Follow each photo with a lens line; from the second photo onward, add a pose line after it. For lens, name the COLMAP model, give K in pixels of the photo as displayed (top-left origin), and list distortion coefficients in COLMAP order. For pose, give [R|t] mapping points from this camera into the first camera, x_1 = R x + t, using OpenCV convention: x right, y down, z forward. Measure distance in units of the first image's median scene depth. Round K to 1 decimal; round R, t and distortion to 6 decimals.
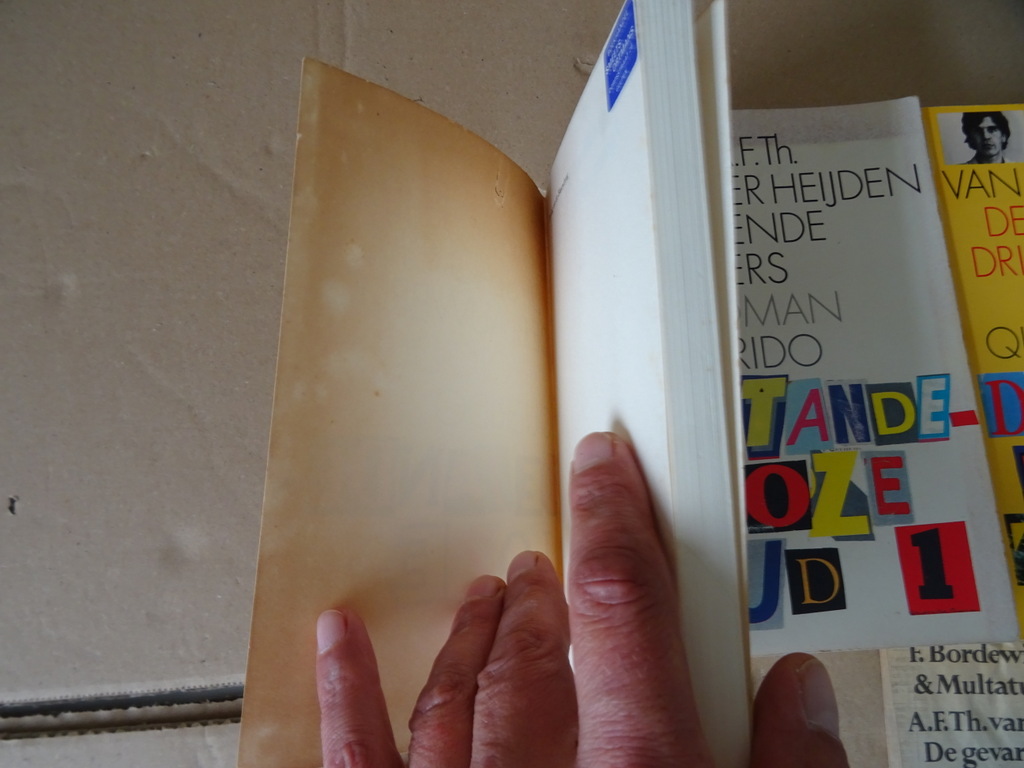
lens RADIAL K [[713.4, 0, 508.4], [0, 713.4, 388.3], [0, 0, 1]] dist [0.008402, -0.017142]
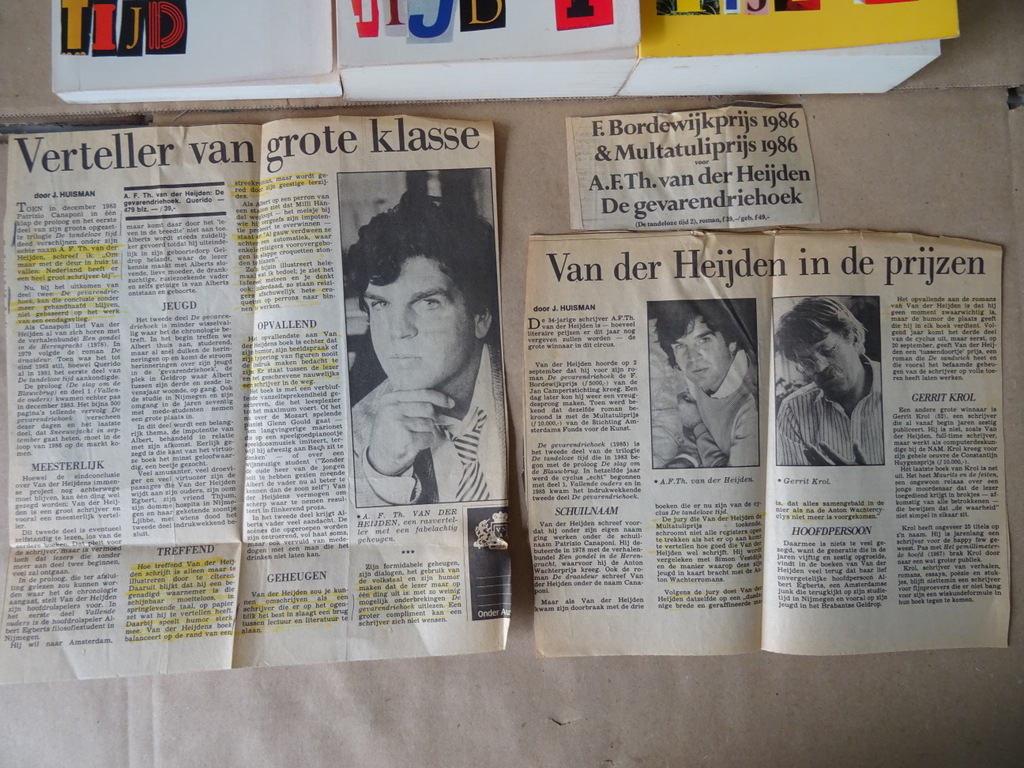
lens RADIAL K [[713.4, 0, 514.5], [0, 713.4, 378.4], [0, 0, 1]] dist [0.008402, -0.017142]
pose [[0.998129, 0.021397, -0.057275, 0.515408], [-0.013718, 0.991255, 0.131243, 0.668413], [0.059583, -0.130212, 0.989694, -0.250641]]
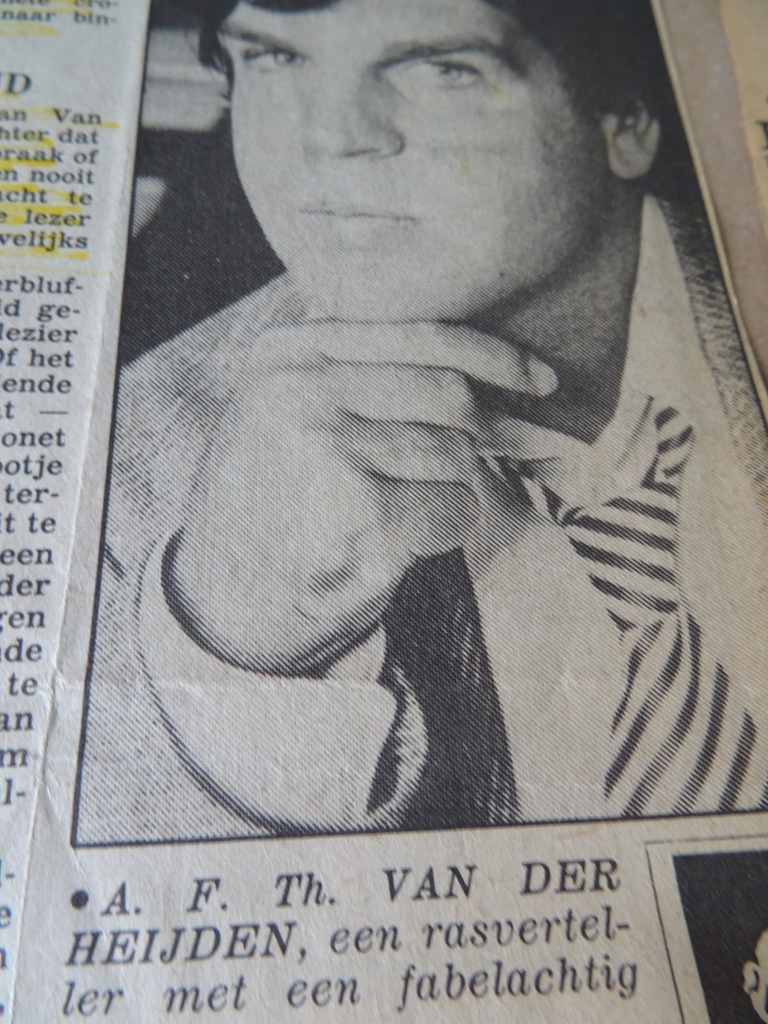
lens RADIAL K [[713.4, 0, 385.4], [0, 713.4, 520.6], [0, 0, 1]] dist [0.008402, -0.017142]
pose [[0.999014, 0.019527, -0.039867, 0.289345], [-0.027279, 0.978532, -0.204281, 0.987845], [0.035023, 0.205167, 0.978100, 0.656088]]
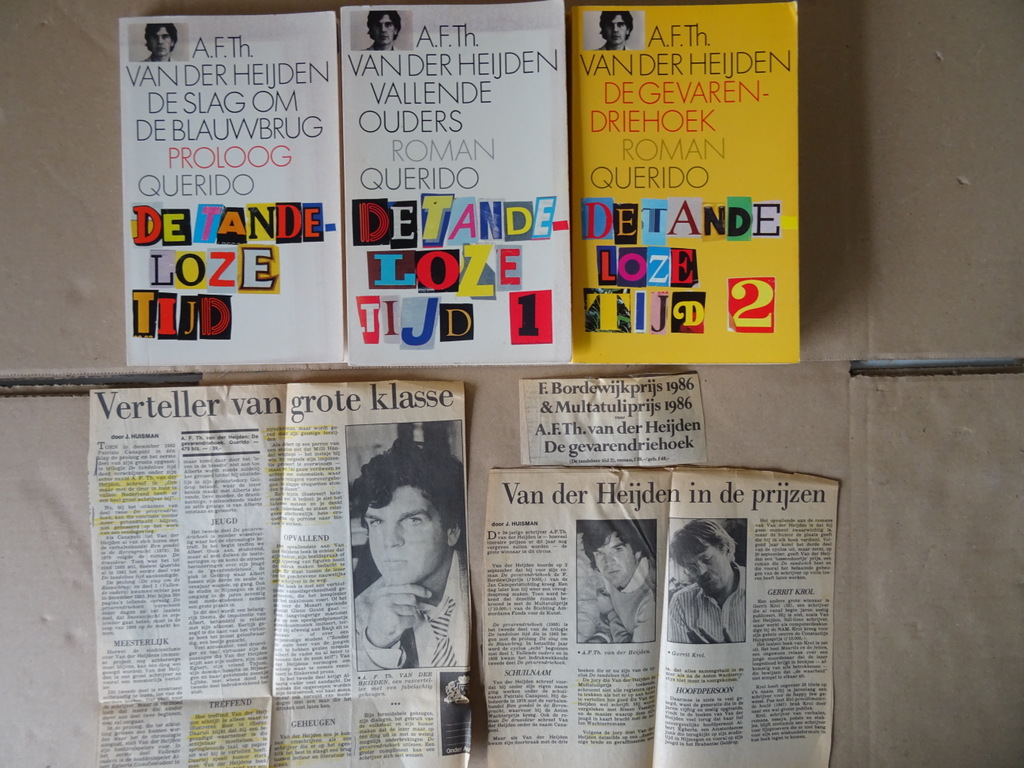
lens RADIAL K [[713.4, 0, 514.4], [0, 713.4, 374.3], [0, 0, 1]] dist [0.008402, -0.017142]
pose [[0.998829, 0.043996, -0.020141, 0.544966], [-0.039465, 0.981570, 0.186982, 0.068220], [0.027996, -0.185968, 0.982157, -0.563498]]
